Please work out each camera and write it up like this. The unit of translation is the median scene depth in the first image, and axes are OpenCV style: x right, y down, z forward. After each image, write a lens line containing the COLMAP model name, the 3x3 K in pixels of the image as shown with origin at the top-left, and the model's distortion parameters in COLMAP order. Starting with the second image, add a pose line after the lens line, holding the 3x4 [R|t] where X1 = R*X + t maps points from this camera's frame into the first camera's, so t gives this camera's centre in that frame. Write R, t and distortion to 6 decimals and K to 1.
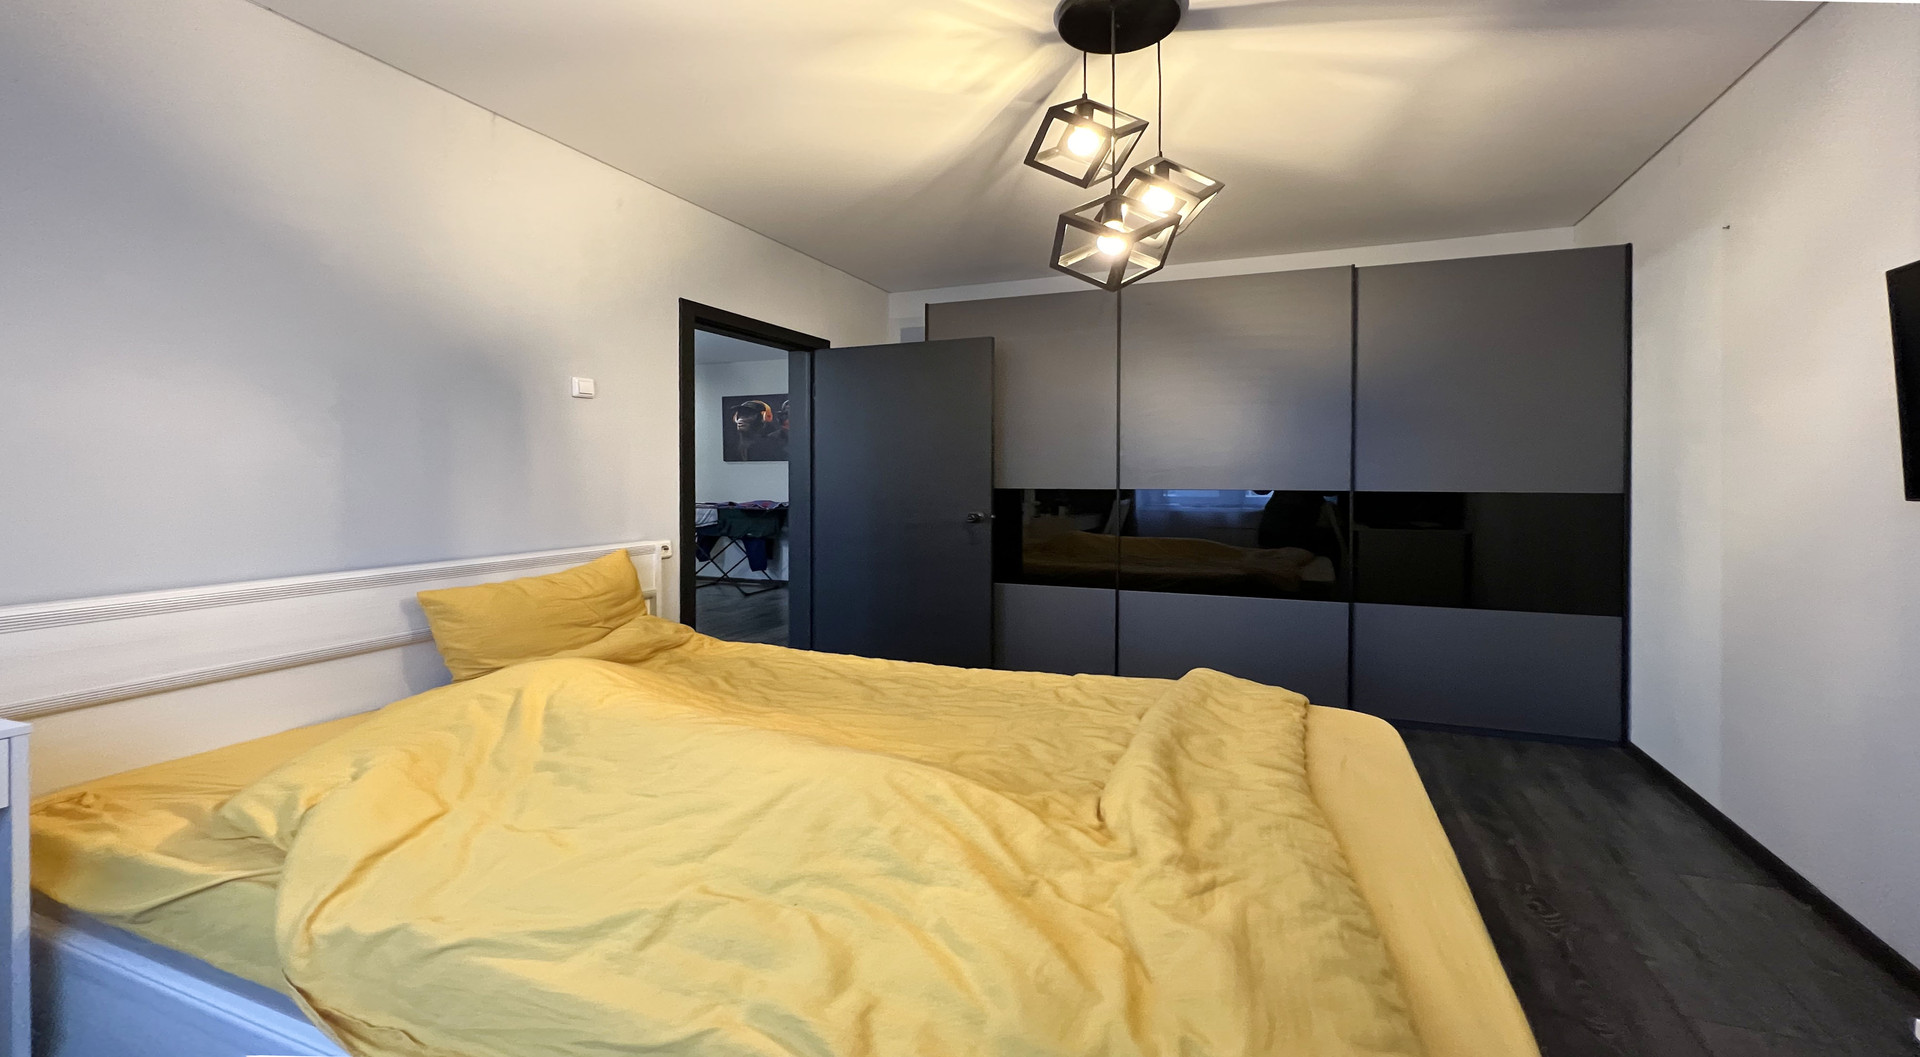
lens RADIAL K [[805.5, 0, 950.4], [0, 805.5, 501.6], [0, 0, 1]] dist [-0.001716, -0.000041]
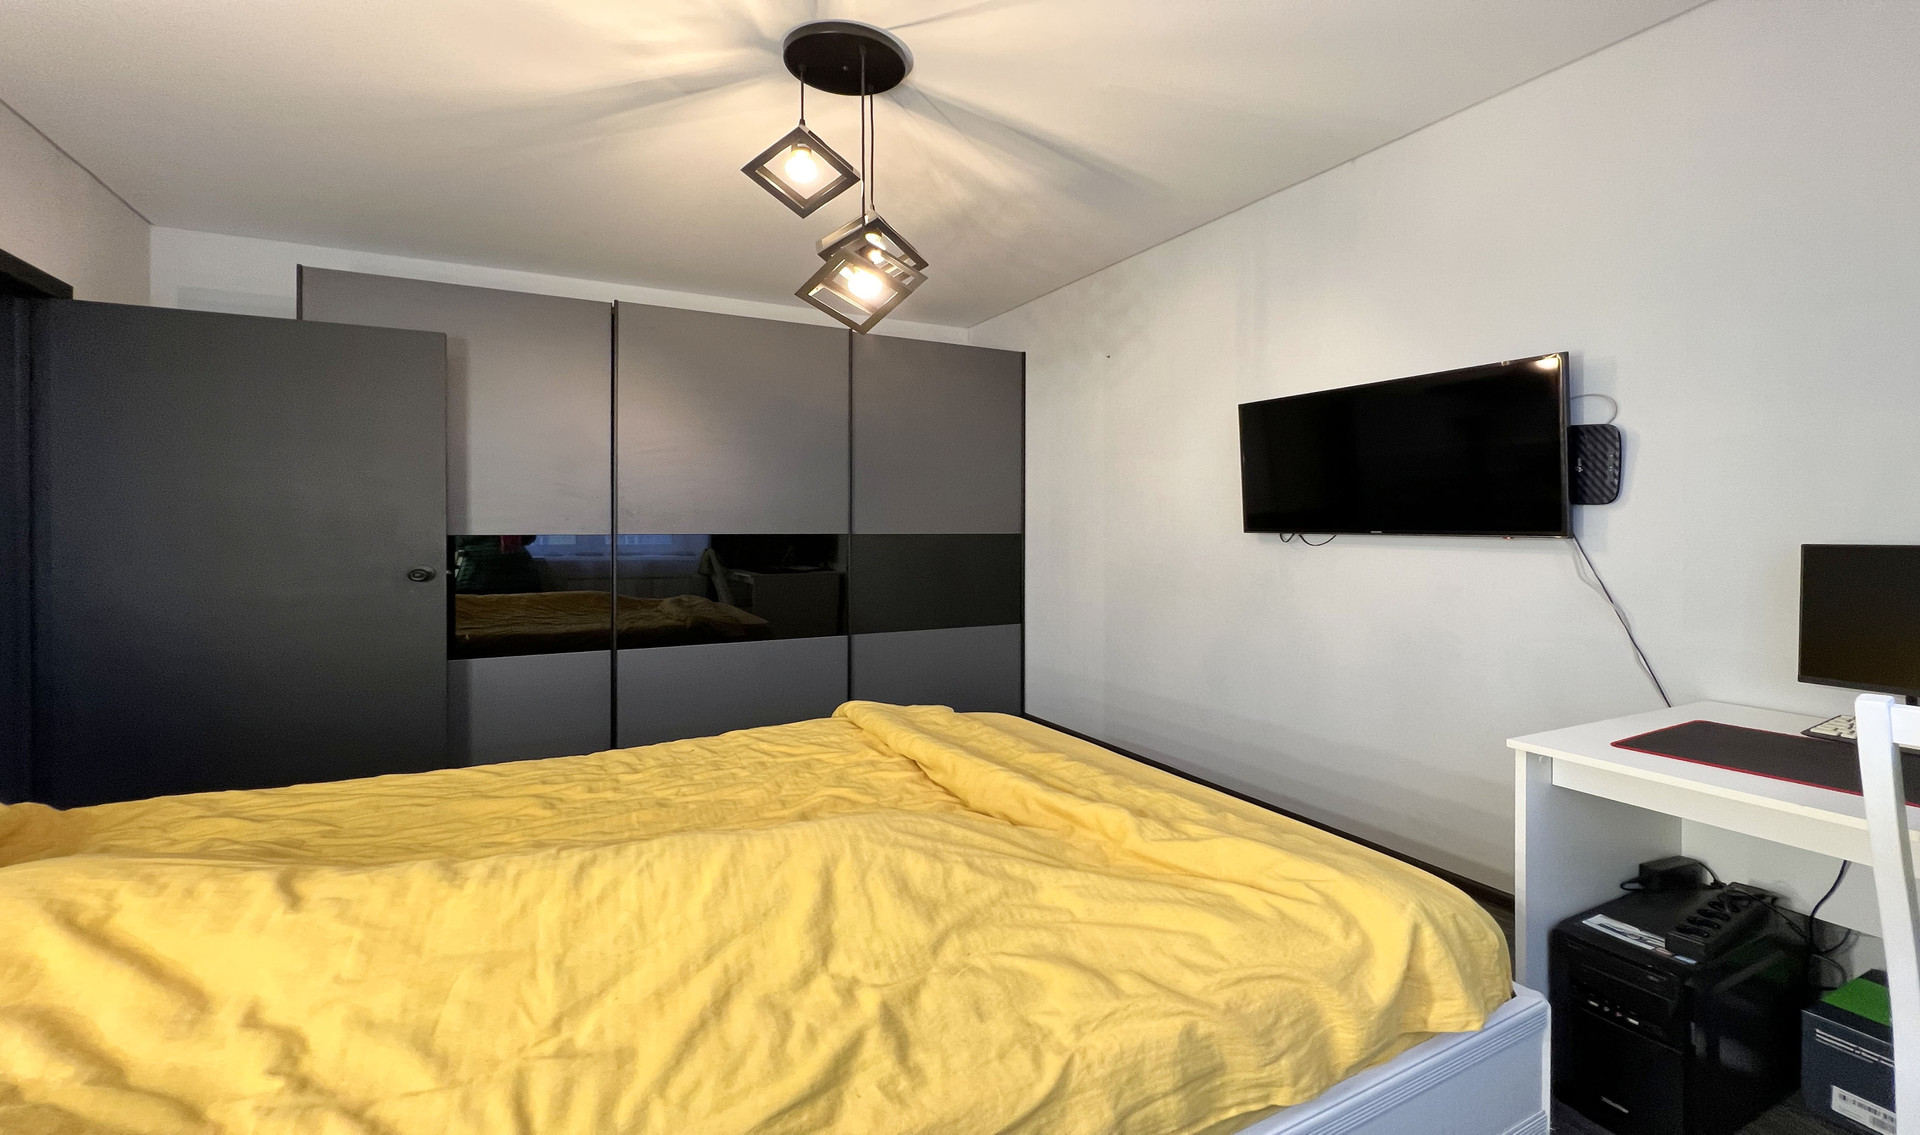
lens RADIAL K [[887.5, 0, 960.0], [0, 887.5, 567.5], [0, 0, 1]] dist [0.001408, 0.000000]
pose [[0.615693, -0.034336, 0.787238, -0.440860], [0.022926, 0.999408, 0.025659, 0.004692], [-0.787653, 0.002251, 0.616115, 0.152614]]
